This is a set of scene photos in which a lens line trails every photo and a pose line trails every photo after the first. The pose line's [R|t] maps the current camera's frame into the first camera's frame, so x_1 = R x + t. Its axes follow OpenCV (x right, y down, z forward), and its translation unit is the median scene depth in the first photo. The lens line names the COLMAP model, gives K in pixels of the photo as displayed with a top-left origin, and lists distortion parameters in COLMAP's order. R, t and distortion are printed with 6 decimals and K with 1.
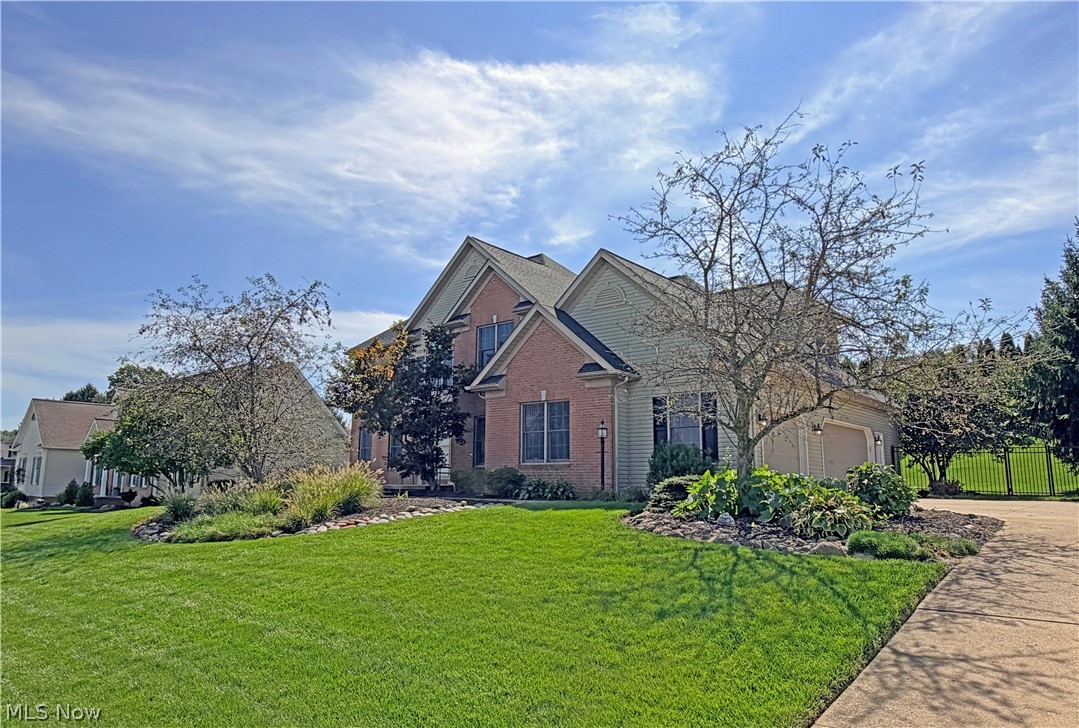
lens RADIAL K [[688.1, 0, 540.3], [0, 688.1, 382.1], [0, 0, 1]] dist [0.000767, -0.001772]
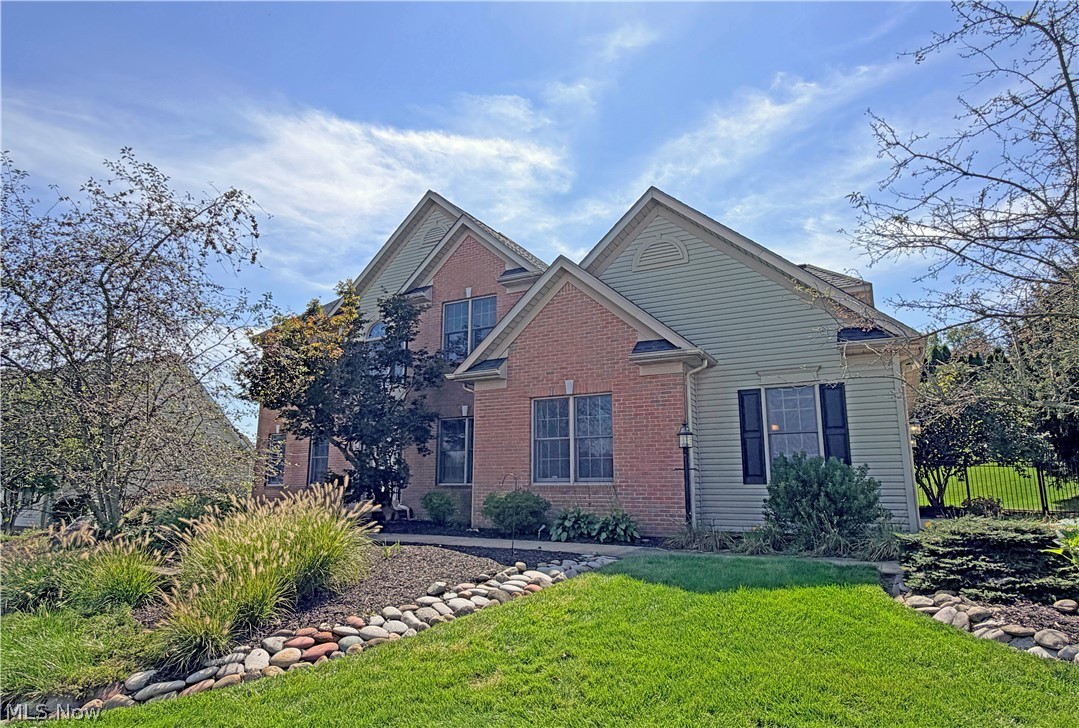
lens RADIAL K [[626.2, 0, 537.9], [0, 626.2, 372.0], [0, 0, 1]] dist [0.005593, 0.000747]
pose [[0.983545, 0.027197, 0.178603, -0.142365], [-0.020243, 0.998969, -0.040643, 0.030983], [-0.179524, 0.036358, 0.983082, 0.375211]]
